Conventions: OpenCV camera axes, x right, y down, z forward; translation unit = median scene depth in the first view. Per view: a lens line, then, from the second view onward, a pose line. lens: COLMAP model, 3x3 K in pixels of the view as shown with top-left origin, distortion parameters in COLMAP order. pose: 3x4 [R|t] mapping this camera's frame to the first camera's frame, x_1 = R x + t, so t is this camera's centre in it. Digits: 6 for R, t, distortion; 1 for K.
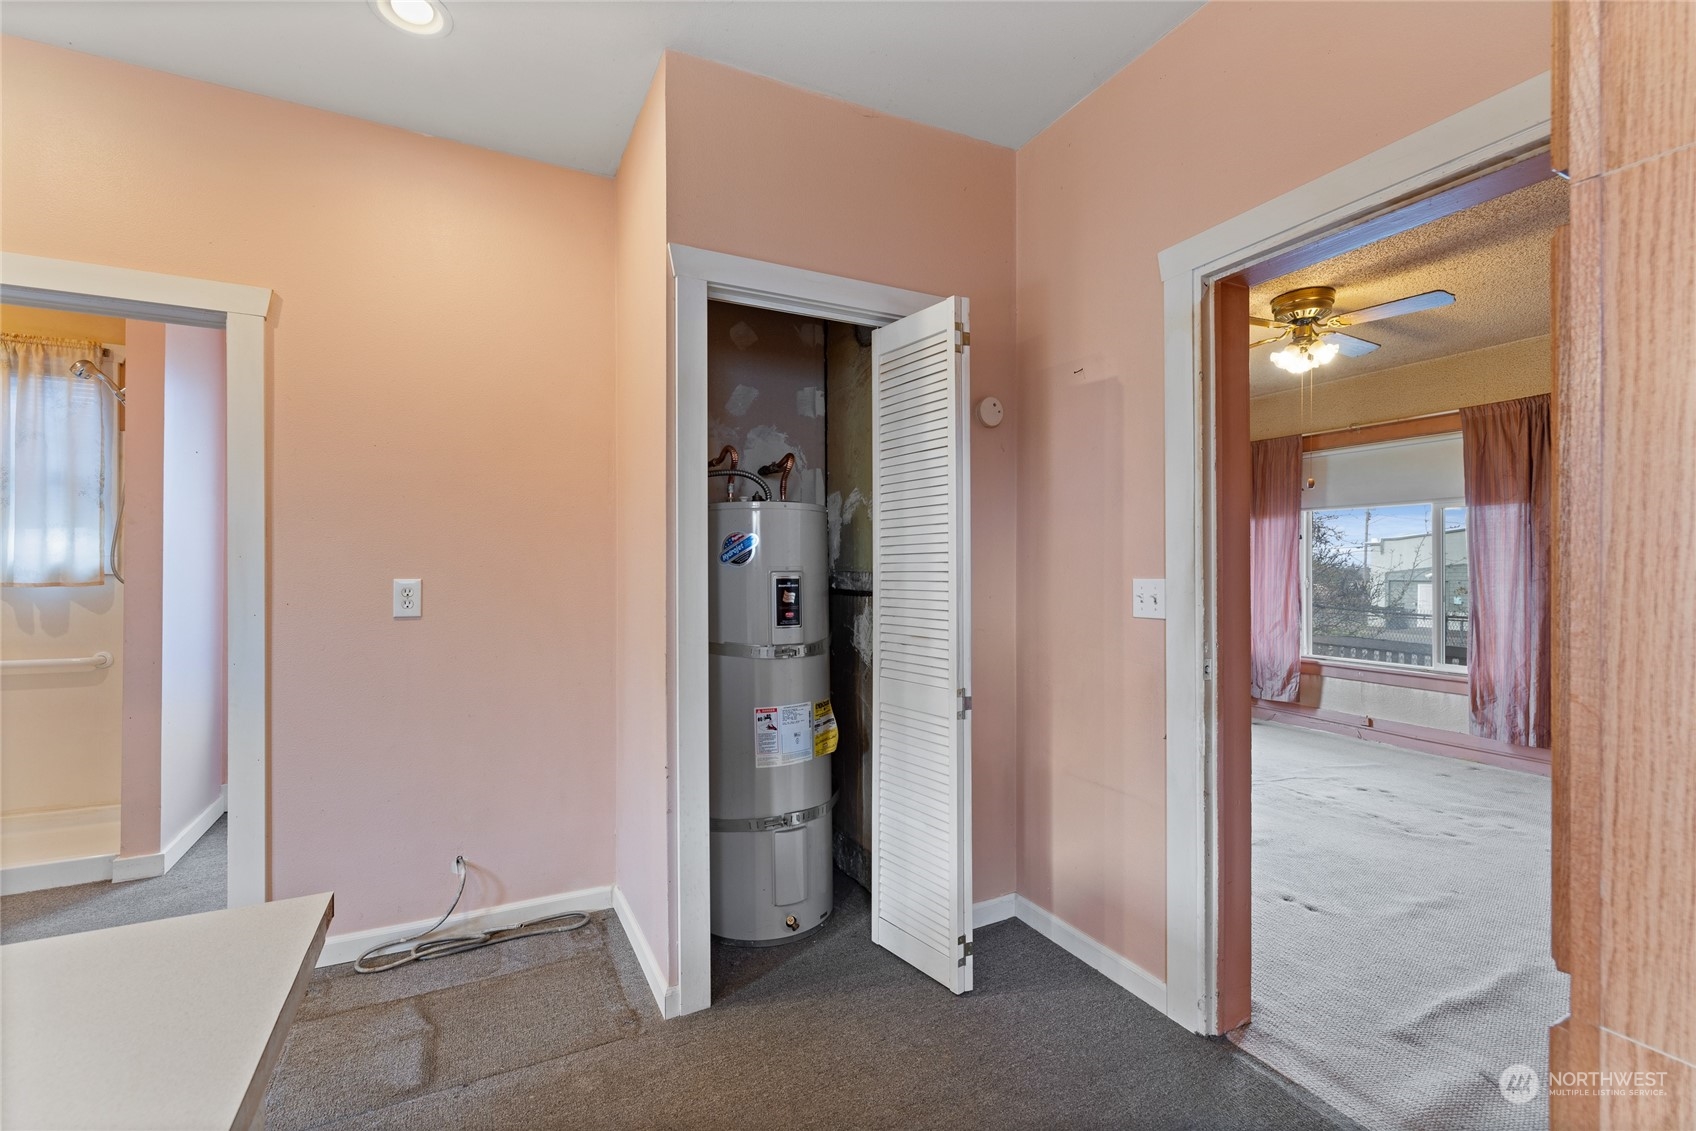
lens RADIAL K [[706.7, 0, 840.8], [0, 706.7, 566.0], [0, 0, 1]] dist [0.008387, 0.000469]
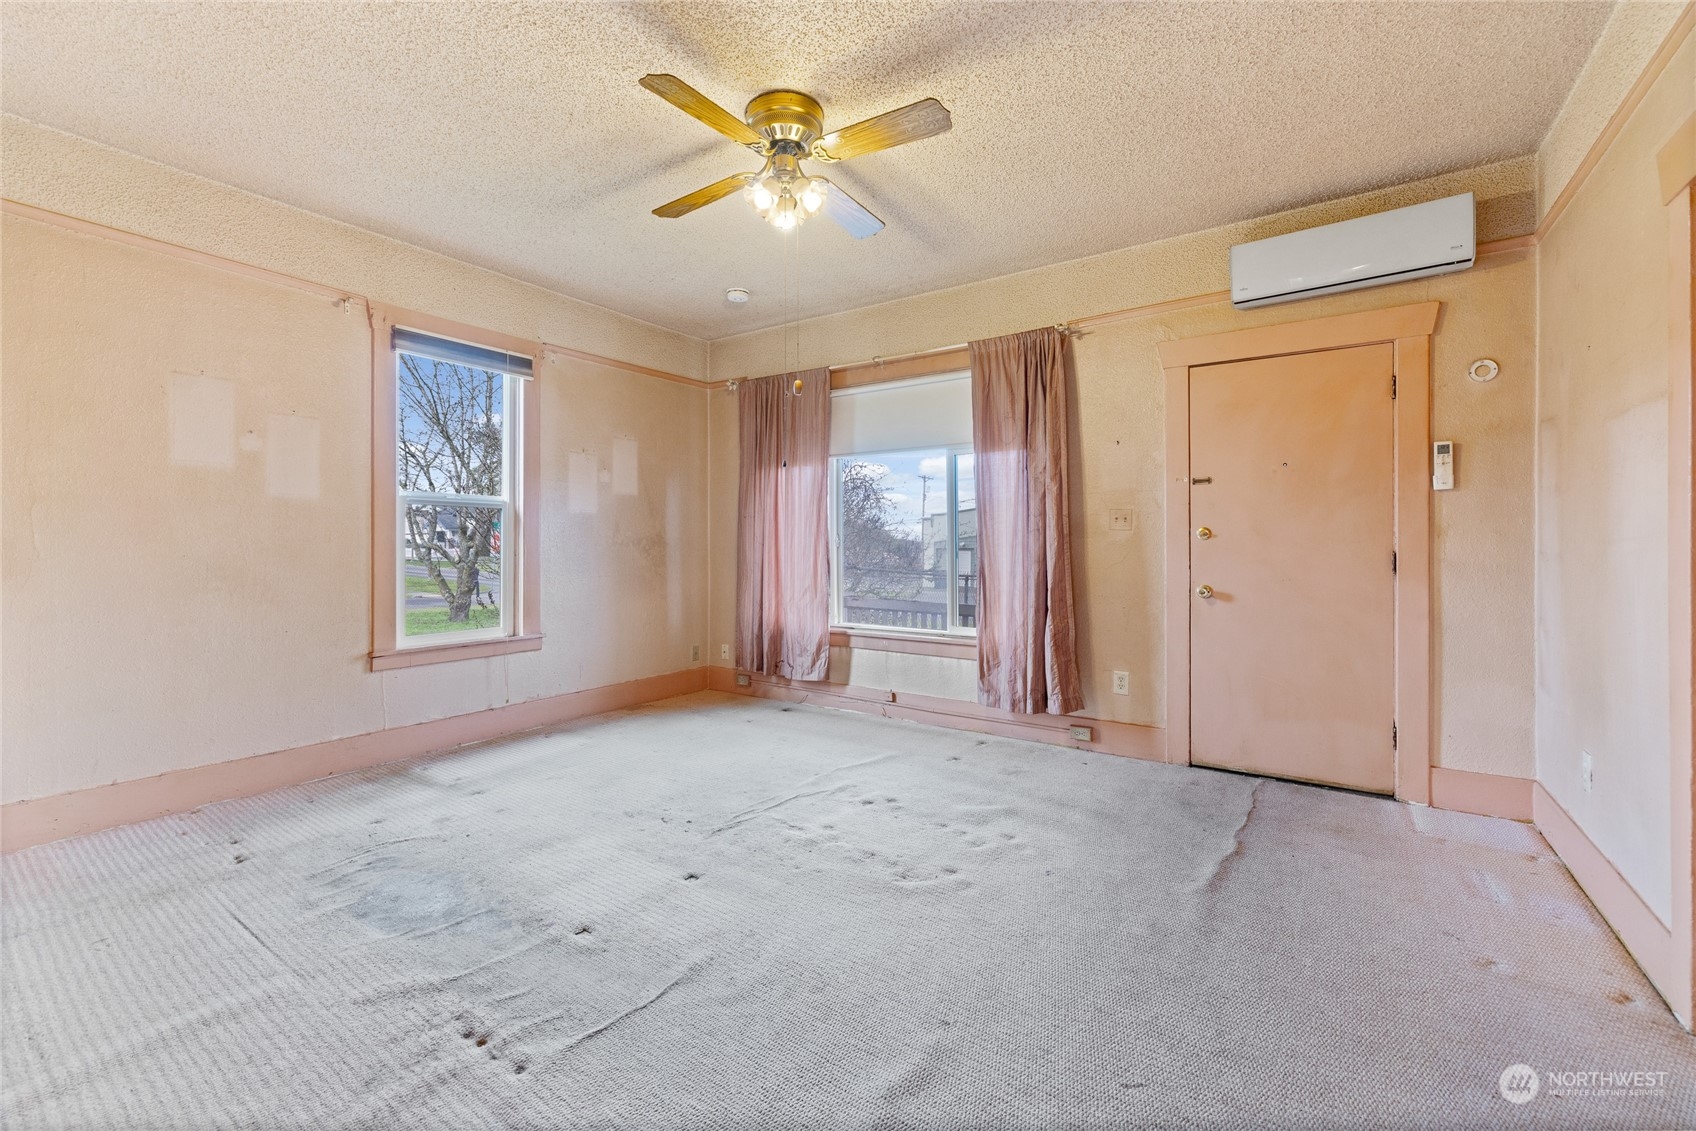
lens RADIAL K [[706.7, 0, 839.4], [0, 706.7, 546.2], [0, 0, 1]] dist [0.008387, 0.000469]
pose [[0.869415, -0.010486, 0.493971, 0.290231], [0.006578, 0.999932, 0.009650, 0.027603], [-0.494038, -0.005141, 0.869425, 0.309151]]
